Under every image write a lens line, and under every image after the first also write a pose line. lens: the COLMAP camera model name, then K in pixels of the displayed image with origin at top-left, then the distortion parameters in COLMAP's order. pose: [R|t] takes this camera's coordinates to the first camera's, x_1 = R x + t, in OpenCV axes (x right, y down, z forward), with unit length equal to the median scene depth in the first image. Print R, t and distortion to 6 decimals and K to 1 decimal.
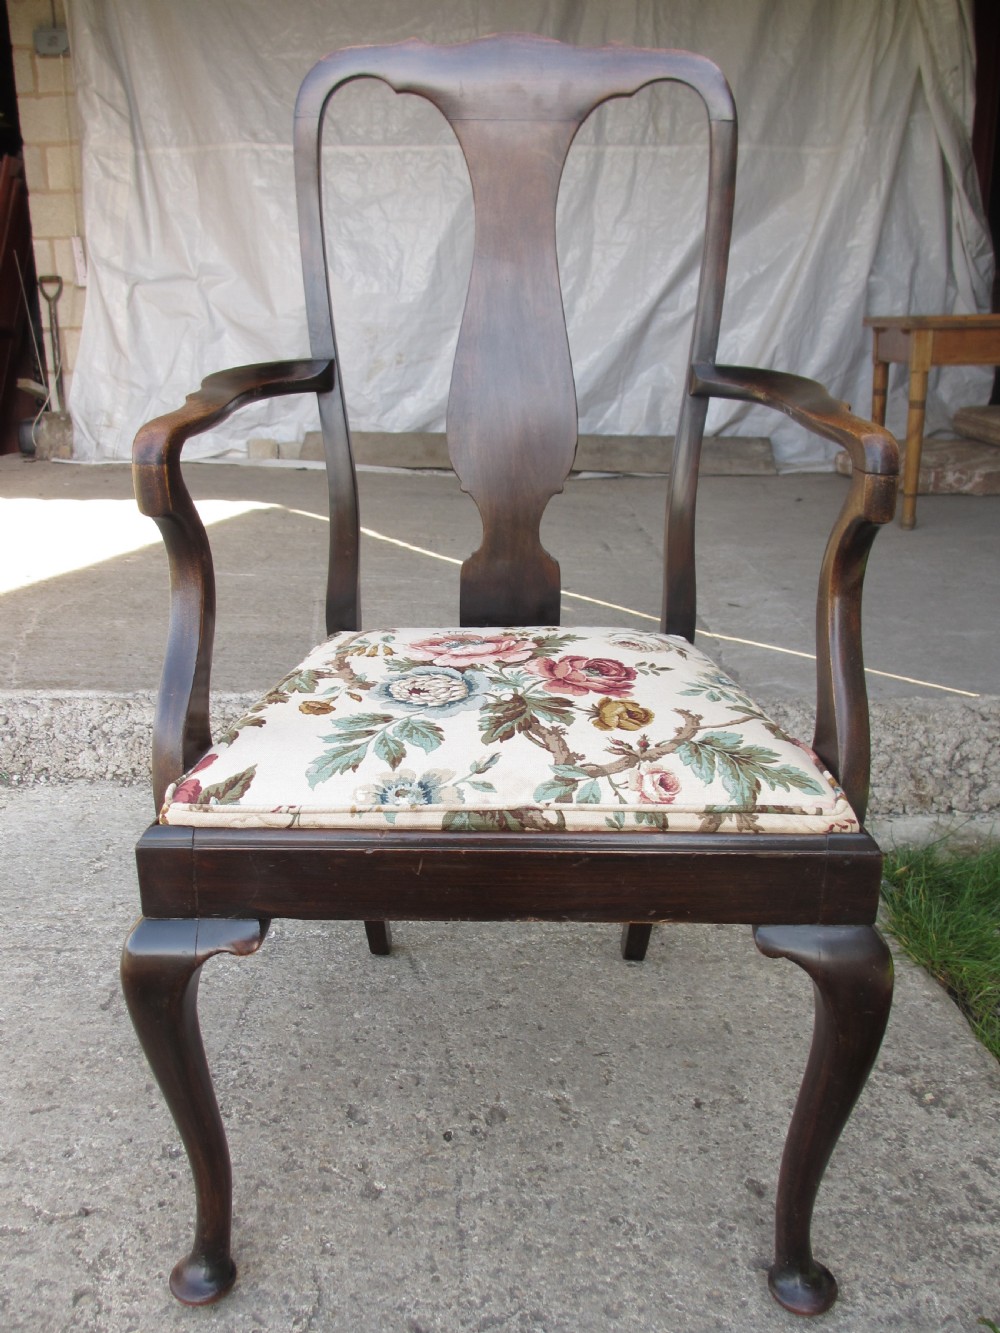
lens RADIAL K [[1124.8, 0, 505.9], [0, 1124.8, 648.9], [0, 0, 1]] dist [-0.048109, 0.019426]
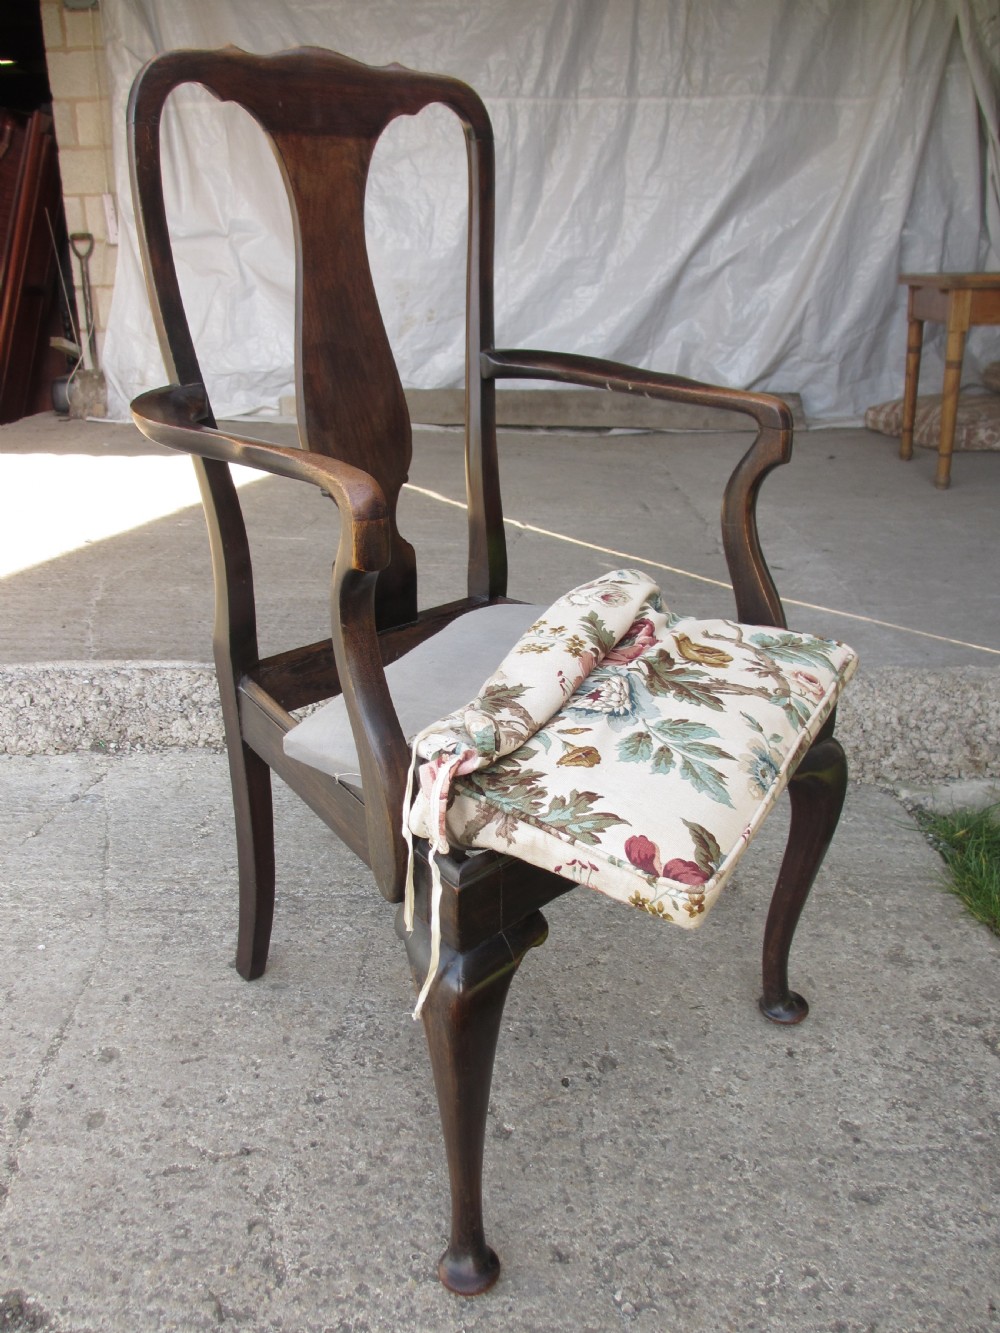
lens RADIAL K [[1124.0, 0, 507.9], [0, 1124.0, 652.2], [0, 0, 1]] dist [-0.042407, 0.009804]
pose [[0.999962, -0.002323, -0.008437, -0.079848], [0.002739, 0.998762, 0.049665, -0.032562], [0.008311, -0.049686, 0.998730, -0.061837]]
